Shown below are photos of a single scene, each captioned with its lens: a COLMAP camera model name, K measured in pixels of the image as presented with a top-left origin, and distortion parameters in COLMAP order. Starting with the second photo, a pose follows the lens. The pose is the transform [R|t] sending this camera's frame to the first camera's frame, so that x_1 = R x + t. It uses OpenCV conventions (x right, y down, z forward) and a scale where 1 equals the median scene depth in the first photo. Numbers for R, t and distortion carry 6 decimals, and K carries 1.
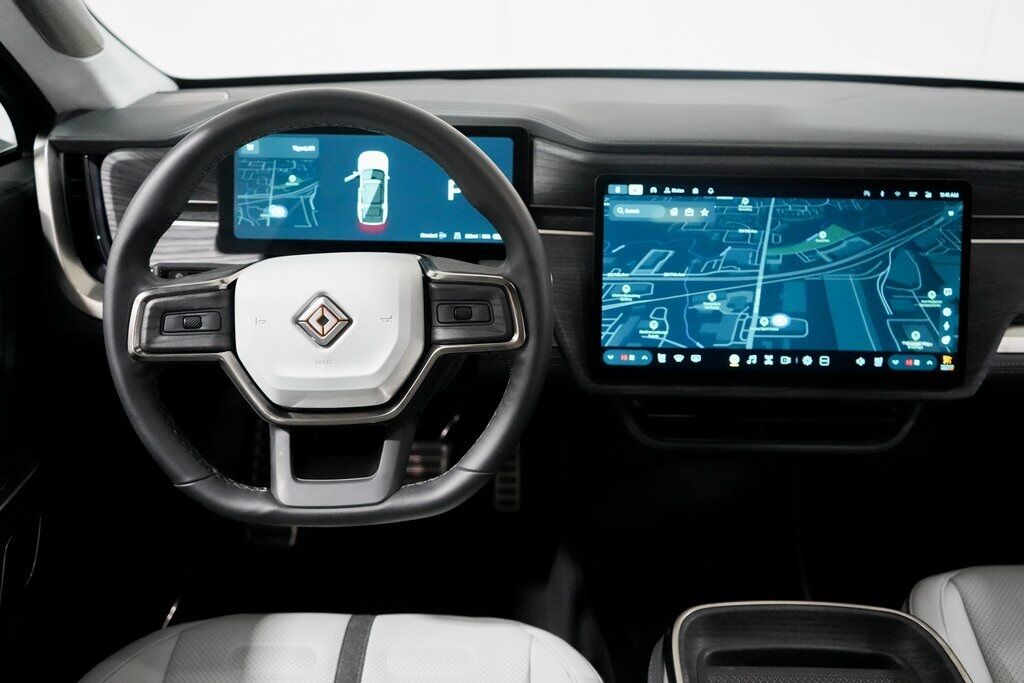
lens RADIAL K [[910.8, 0, 512.0], [0, 910.8, 341.5], [0, 0, 1]] dist [-0.003413, 0.001378]
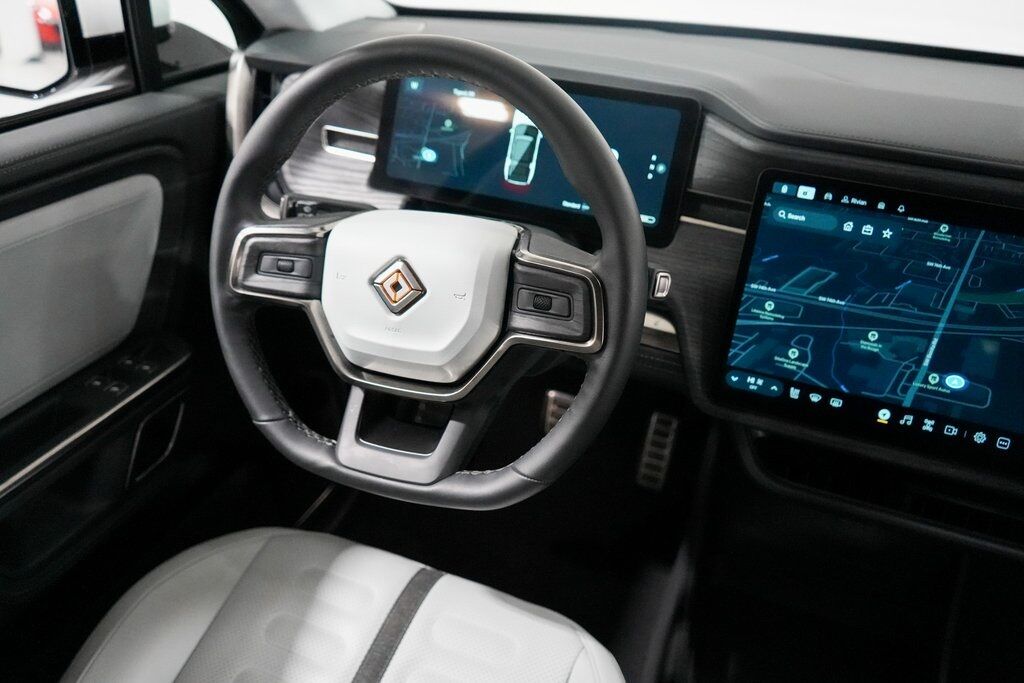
lens RADIAL K [[830.7, 0, 512.0], [0, 830.7, 341.5], [0, 0, 1]] dist [-0.004782, 0.001576]
pose [[0.931459, 0.211103, -0.296344, 0.138360], [-0.181614, 0.975511, 0.124072, -0.078011], [0.315279, -0.061748, 0.946988, 0.179312]]
